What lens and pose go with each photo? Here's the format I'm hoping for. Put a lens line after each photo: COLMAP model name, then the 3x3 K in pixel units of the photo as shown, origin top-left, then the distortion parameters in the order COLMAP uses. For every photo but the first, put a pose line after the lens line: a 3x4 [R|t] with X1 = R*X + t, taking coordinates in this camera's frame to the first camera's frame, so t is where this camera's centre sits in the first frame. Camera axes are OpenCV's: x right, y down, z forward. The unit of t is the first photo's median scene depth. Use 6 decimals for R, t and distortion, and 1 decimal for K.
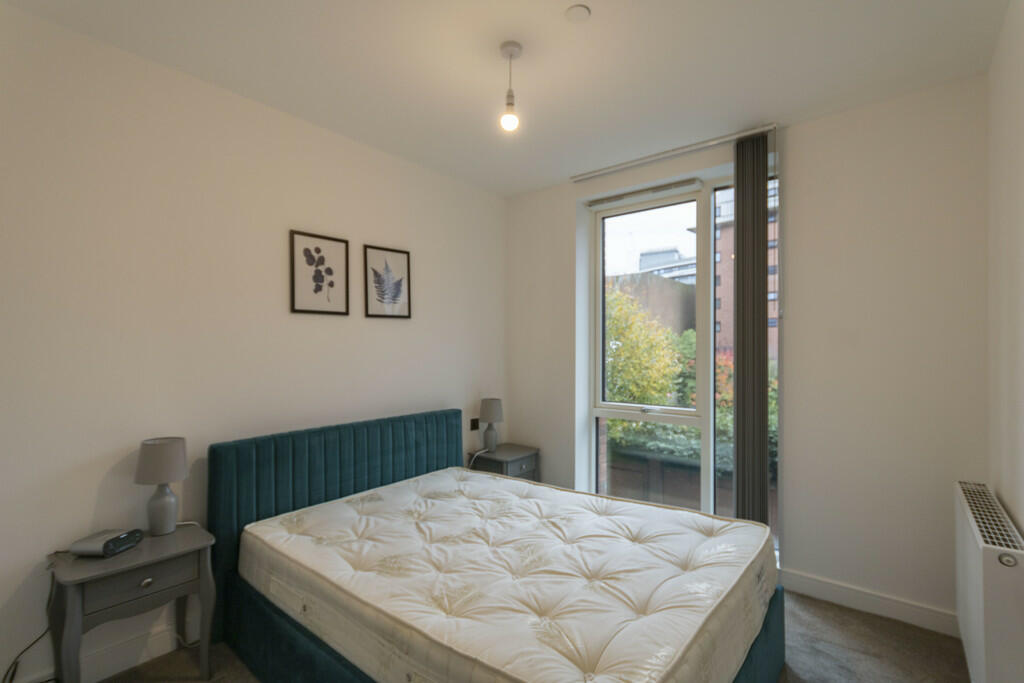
lens RADIAL K [[477.5, 0, 512.3], [0, 477.5, 344.7], [0, 0, 1]] dist [0.005817, 0.000823]
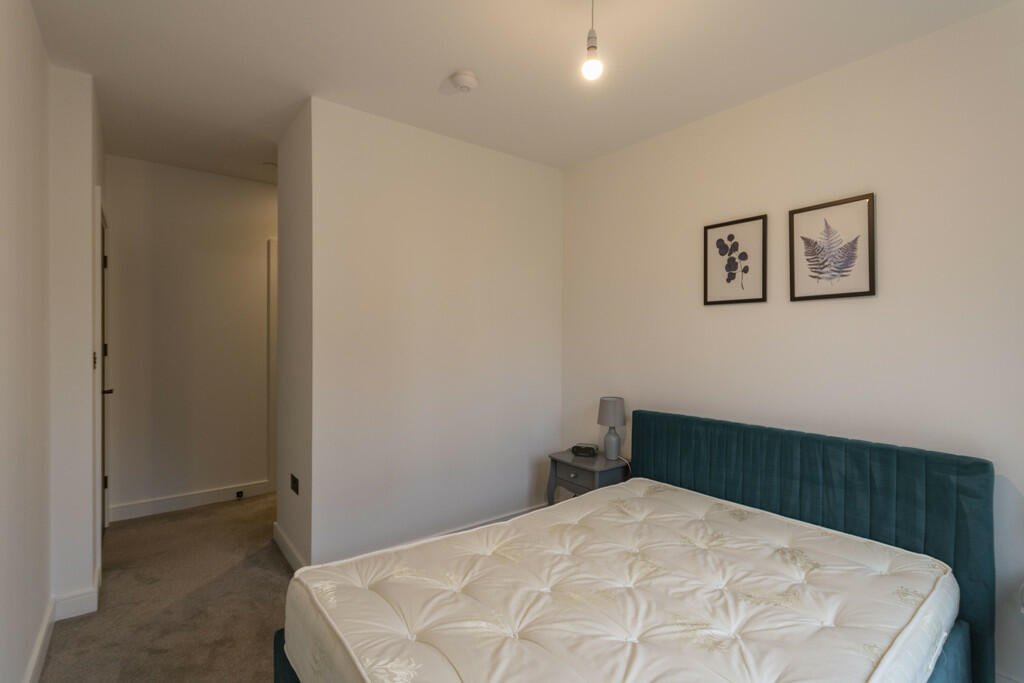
lens RADIAL K [[477.5, 0, 513.6], [0, 477.5, 338.4], [0, 0, 1]] dist [0.005817, 0.000823]
pose [[-0.224589, 0.010220, -0.974400, 0.624085], [0.004333, 0.999946, 0.009489, -0.005449], [0.974444, -0.002091, -0.224621, 0.782791]]
